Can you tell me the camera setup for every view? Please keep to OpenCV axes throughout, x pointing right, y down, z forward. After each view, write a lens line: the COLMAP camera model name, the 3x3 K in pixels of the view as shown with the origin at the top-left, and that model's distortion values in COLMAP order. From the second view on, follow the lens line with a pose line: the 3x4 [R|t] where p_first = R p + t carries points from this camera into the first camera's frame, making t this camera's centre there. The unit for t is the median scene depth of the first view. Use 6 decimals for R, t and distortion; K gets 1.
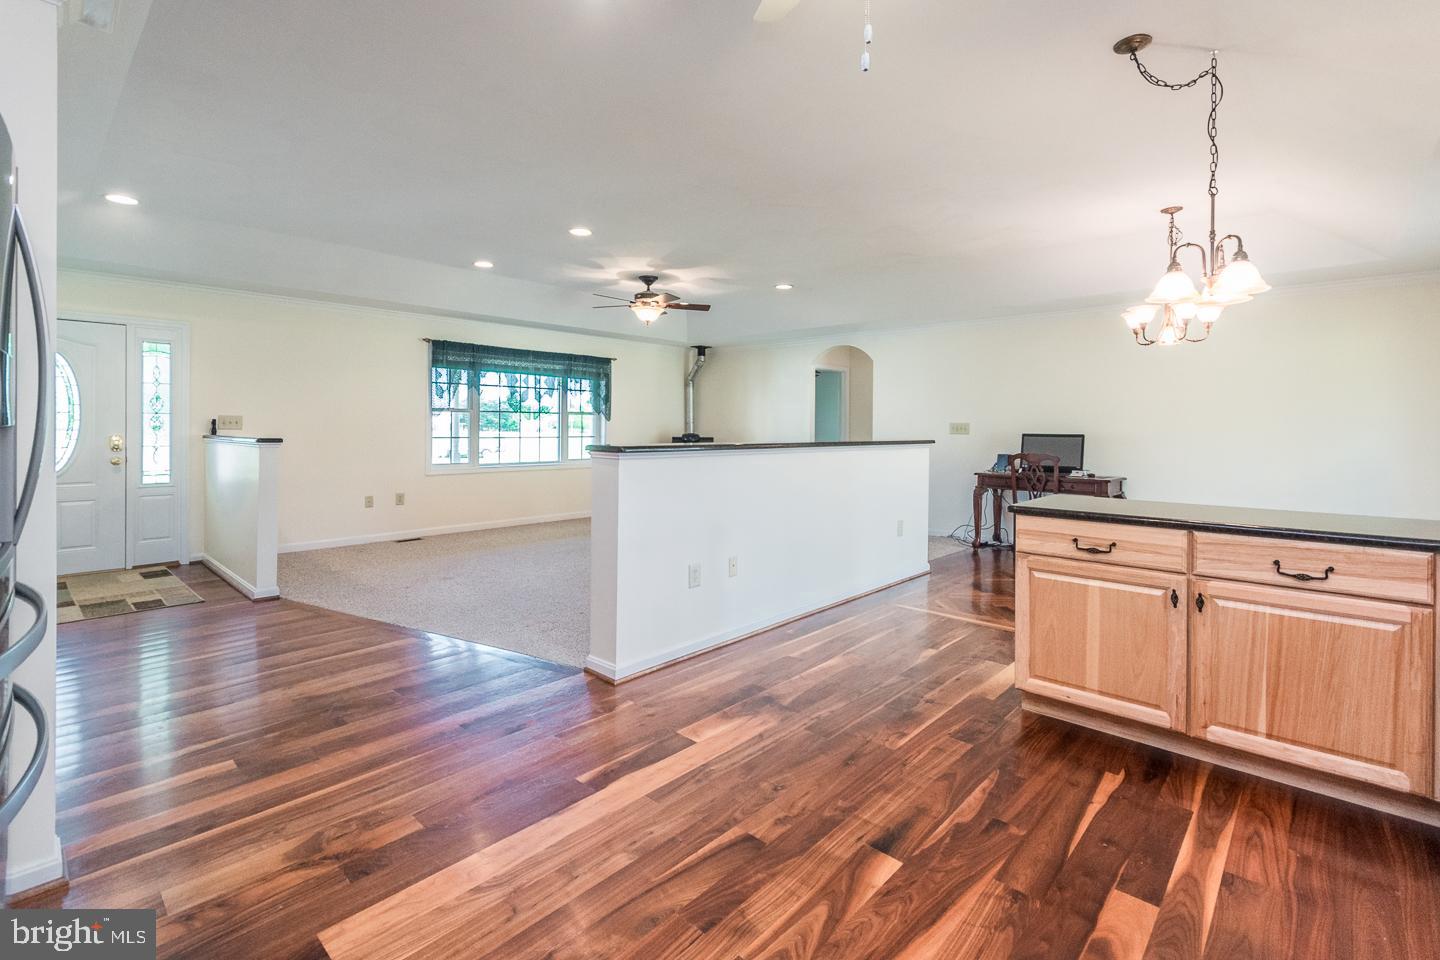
lens RADIAL K [[656.4, 0, 733.7], [0, 656.4, 430.6], [0, 0, 1]] dist [-0.000800, -0.000192]
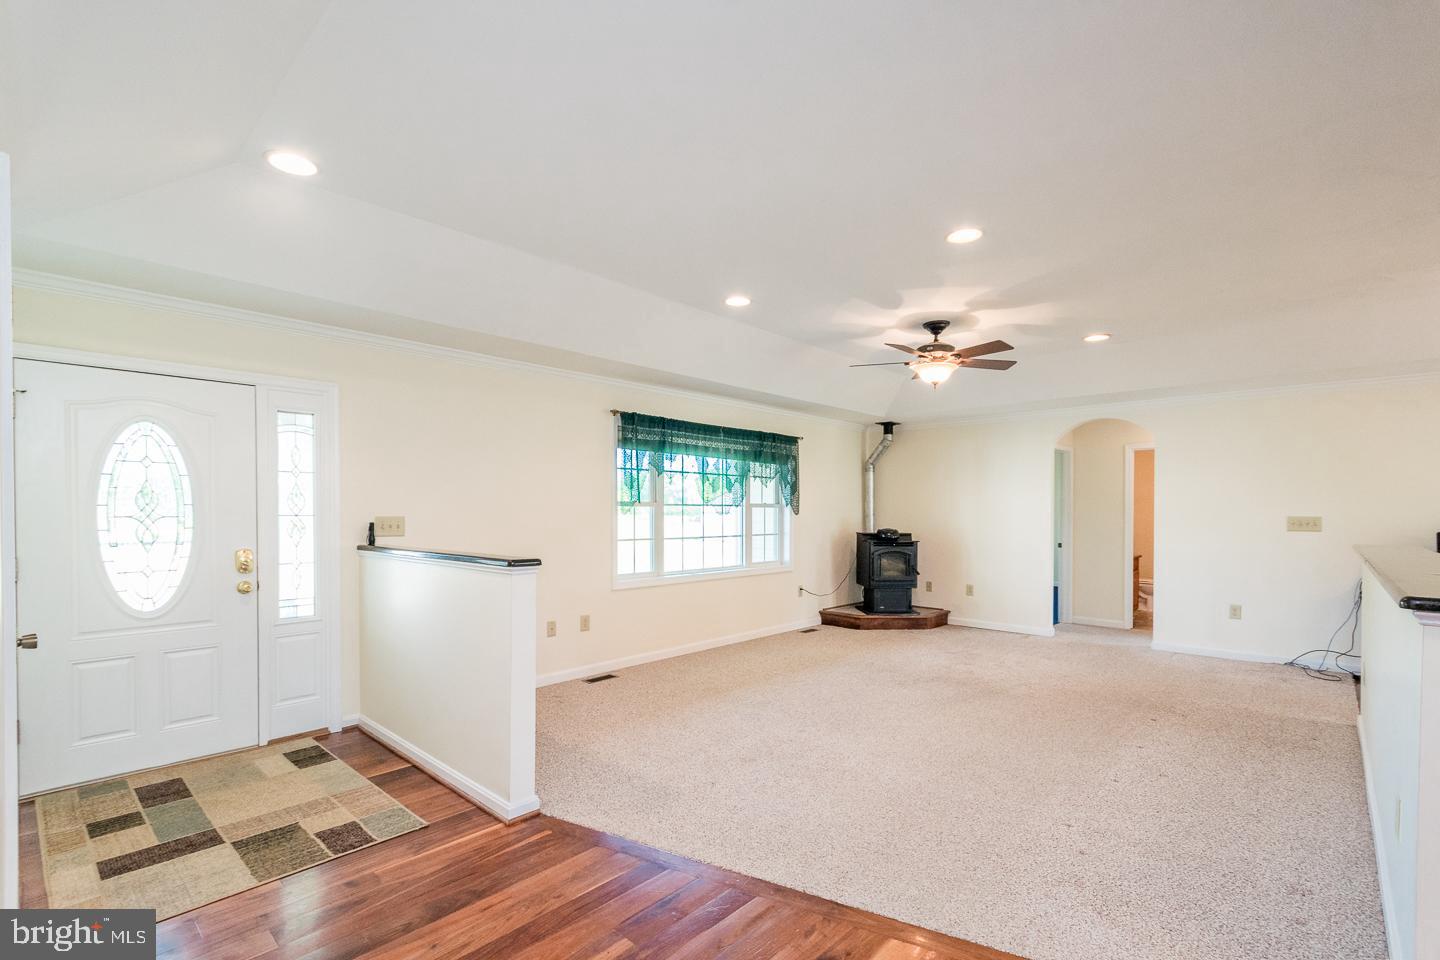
lens RADIAL K [[652.1, 0, 739.6], [0, 652.1, 513.3], [0, 0, 1]] dist [-0.002447, 0.000045]
pose [[0.999972, -0.006759, 0.003340, -0.423941], [0.006765, 0.999976, -0.001751, -0.024615], [-0.003328, 0.001773, 0.999993, 0.319819]]
